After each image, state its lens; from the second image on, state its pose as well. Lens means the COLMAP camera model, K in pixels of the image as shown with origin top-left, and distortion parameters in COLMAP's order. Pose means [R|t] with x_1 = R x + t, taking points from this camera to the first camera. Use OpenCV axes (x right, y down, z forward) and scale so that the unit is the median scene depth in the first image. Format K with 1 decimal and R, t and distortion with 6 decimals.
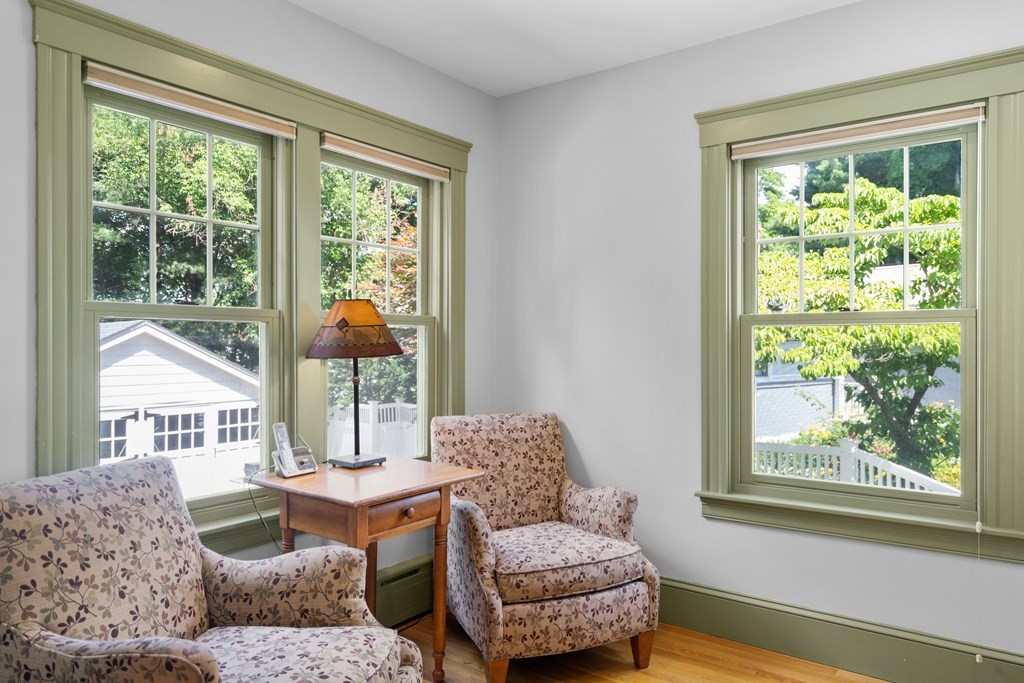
lens RADIAL K [[688.5, 0, 519.4], [0, 688.5, 340.4], [0, 0, 1]] dist [-0.001488, 0.001182]
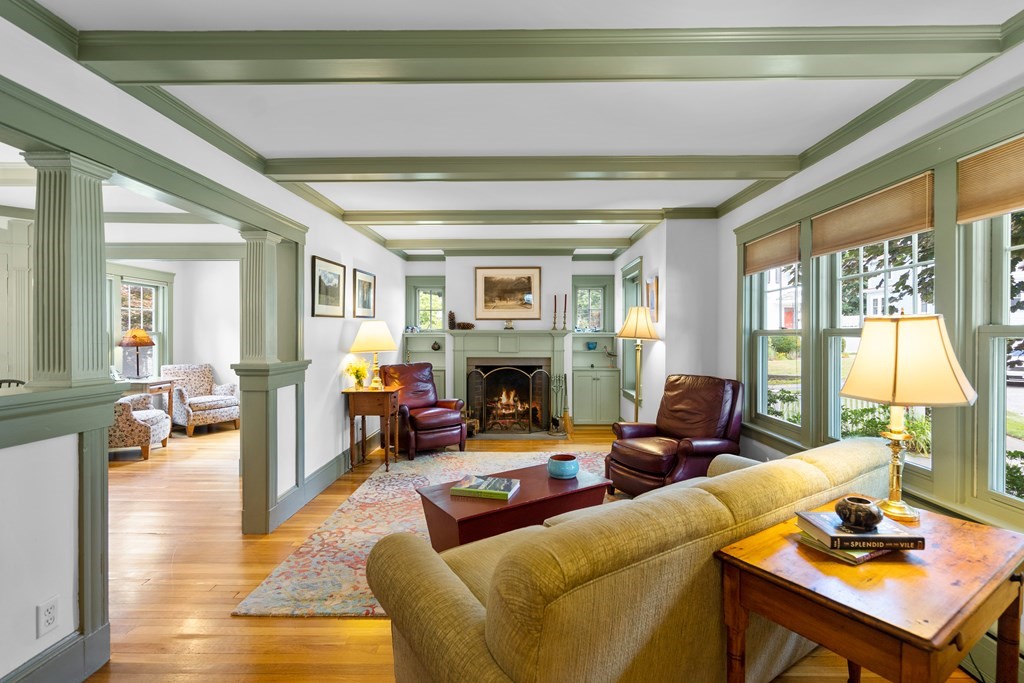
lens RADIAL K [[478.3, 0, 520.2], [0, 478.3, 338.6], [0, 0, 1]] dist [0.001976, 0.000103]
pose [[0.814034, -0.000882, 0.580817, -0.077938], [-0.003125, 0.999978, 0.005899, -0.031853], [-0.580809, -0.006618, 0.814013, -1.984837]]
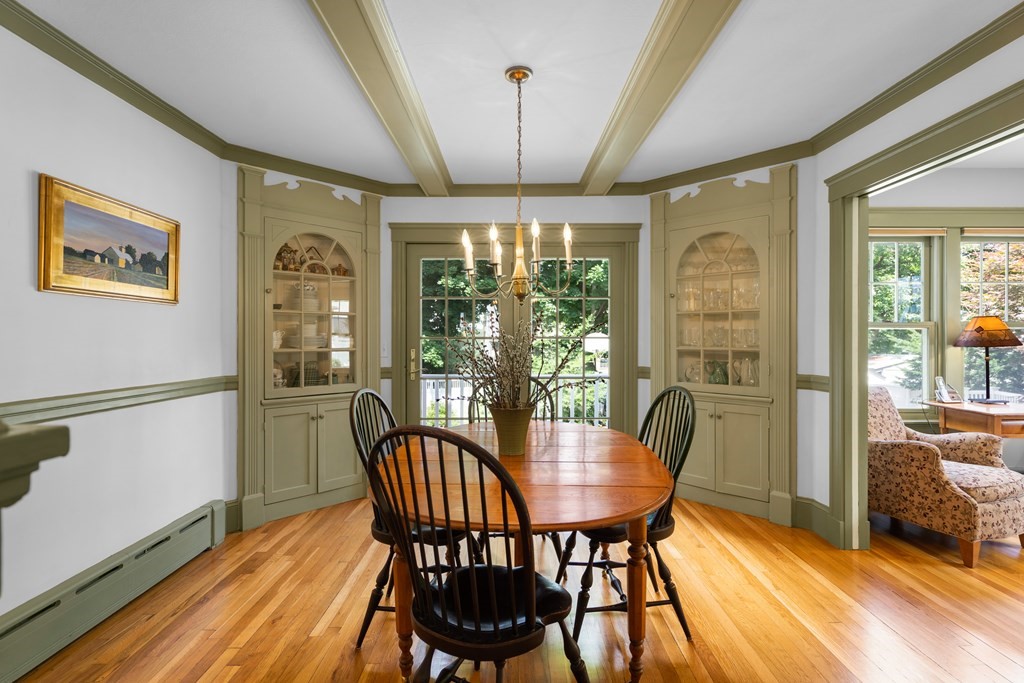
lens RADIAL K [[494.3, 0, 519.9], [0, 494.3, 338.8], [0, 0, 1]] dist [0.002720, 0.000489]
pose [[0.604001, 0.003929, -0.796974, 0.074574], [-0.001277, 0.999991, 0.003962, 0.000103], [0.796983, -0.001375, 0.604000, -0.868868]]
